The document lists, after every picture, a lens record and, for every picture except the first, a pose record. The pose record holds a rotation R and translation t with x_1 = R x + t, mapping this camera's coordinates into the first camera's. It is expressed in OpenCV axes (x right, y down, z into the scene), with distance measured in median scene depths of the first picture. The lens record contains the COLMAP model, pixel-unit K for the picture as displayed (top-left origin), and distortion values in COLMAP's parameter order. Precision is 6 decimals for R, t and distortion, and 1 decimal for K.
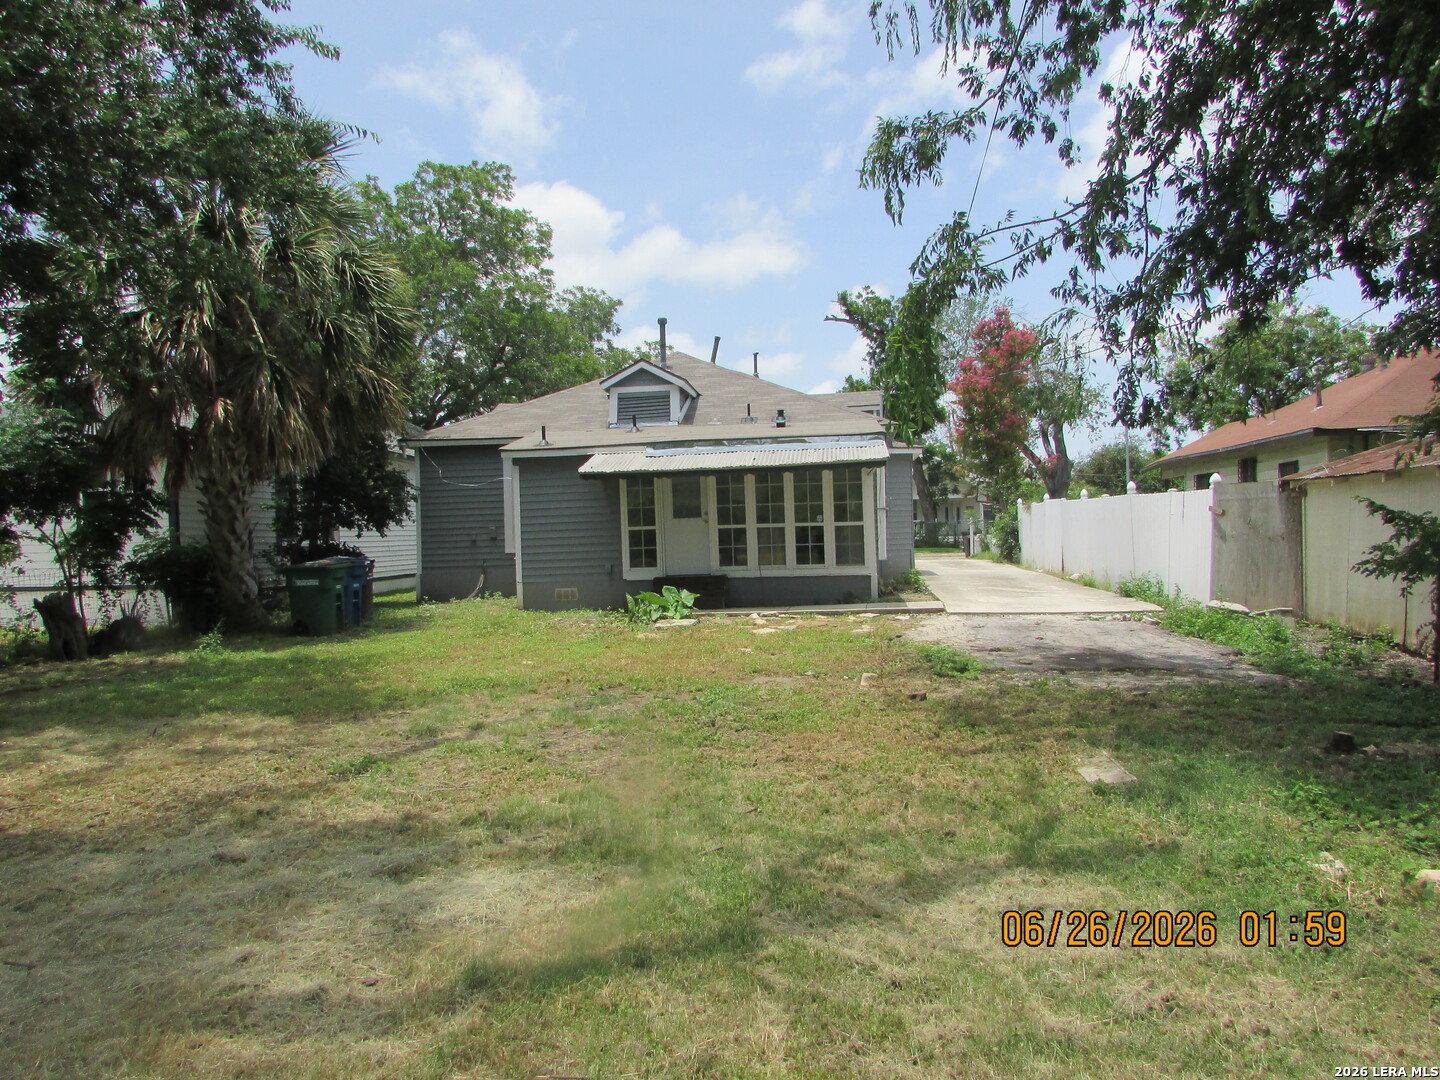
lens RADIAL K [[1027.2, 0, 722.6], [0, 1027.2, 537.1], [0, 0, 1]] dist [-0.035990, 0.019768]
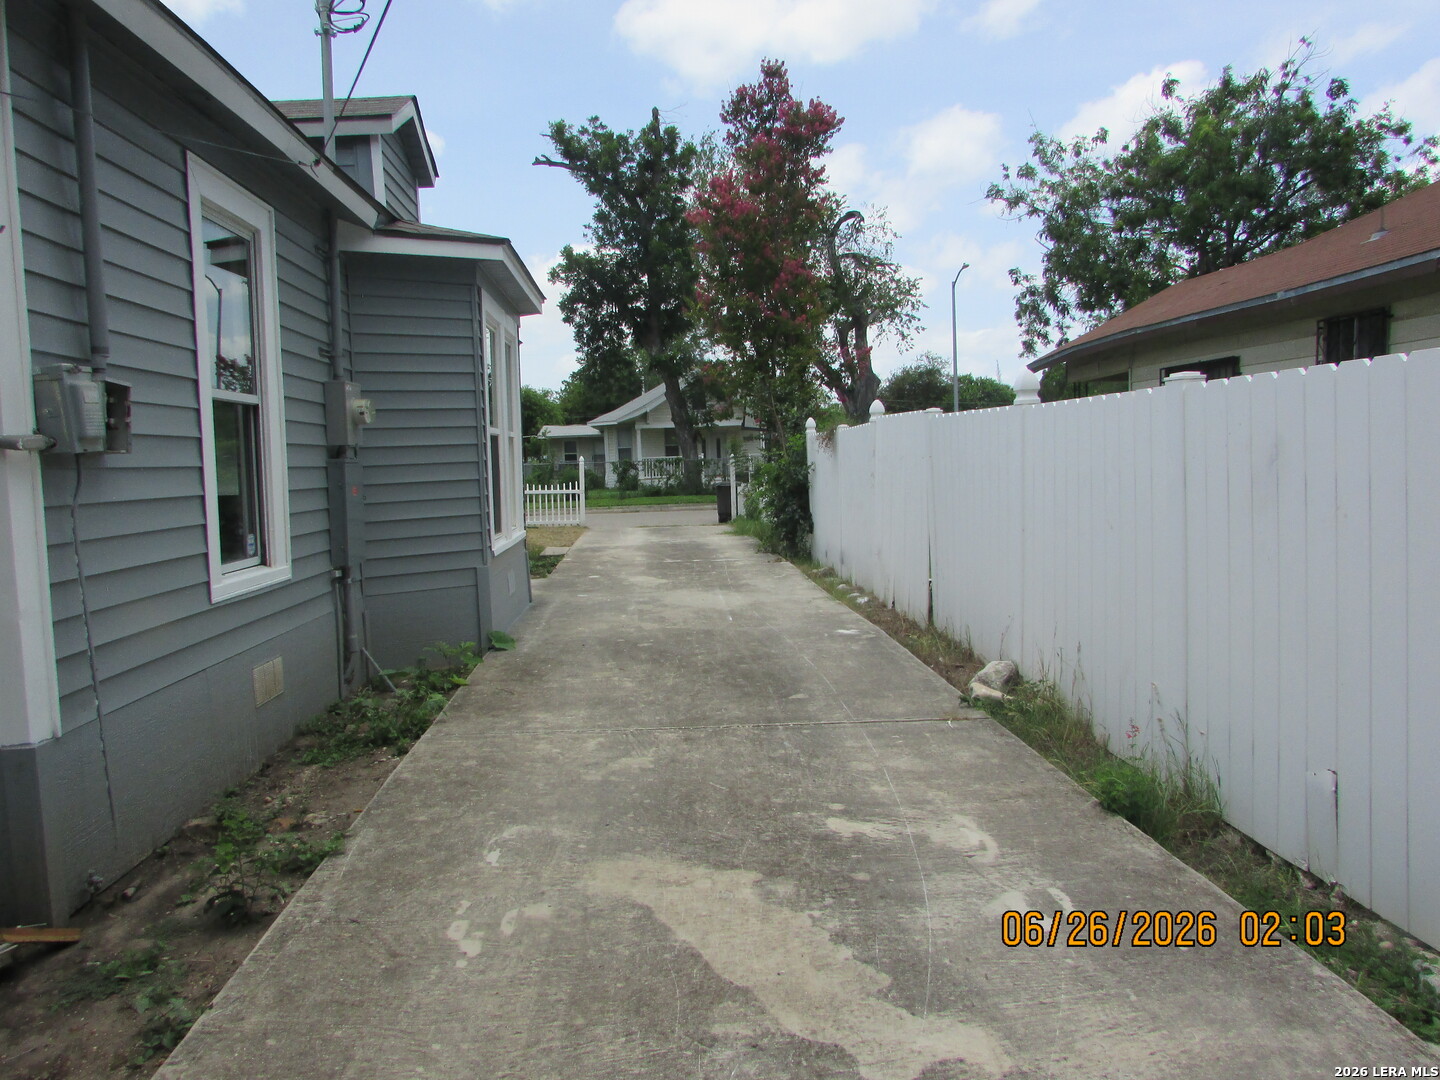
lens RADIAL K [[1027.2, 0, 725.9], [0, 1027.2, 536.2], [0, 0, 1]] dist [-0.035990, 0.019768]
pose [[0.980214, -0.022913, 0.196611, 0.280224], [0.010261, 0.997824, 0.065129, -0.025592], [-0.197676, -0.061823, 0.978316, 0.962651]]
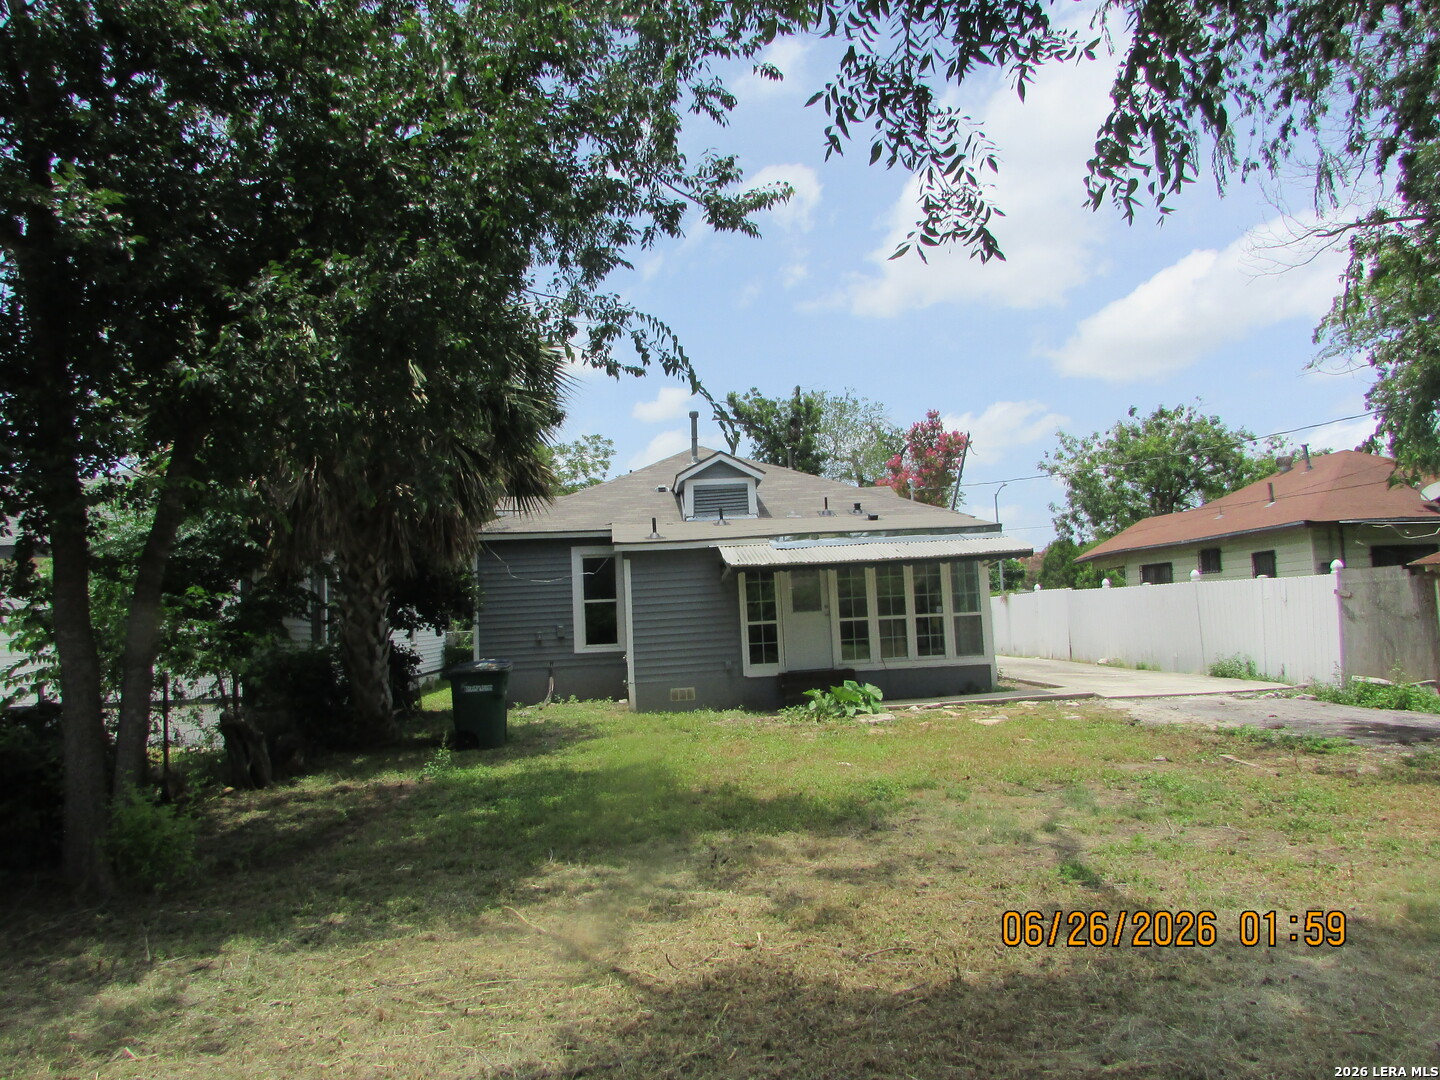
lens RADIAL K [[1027.2, 0, 724.8], [0, 1027.2, 542.7], [0, 0, 1]] dist [-0.035990, 0.019768]
pose [[0.979590, -0.004349, 0.200960, -0.307365], [0.022683, 0.995771, -0.089023, 0.001441], [-0.199723, 0.091764, 0.975546, 0.051725]]
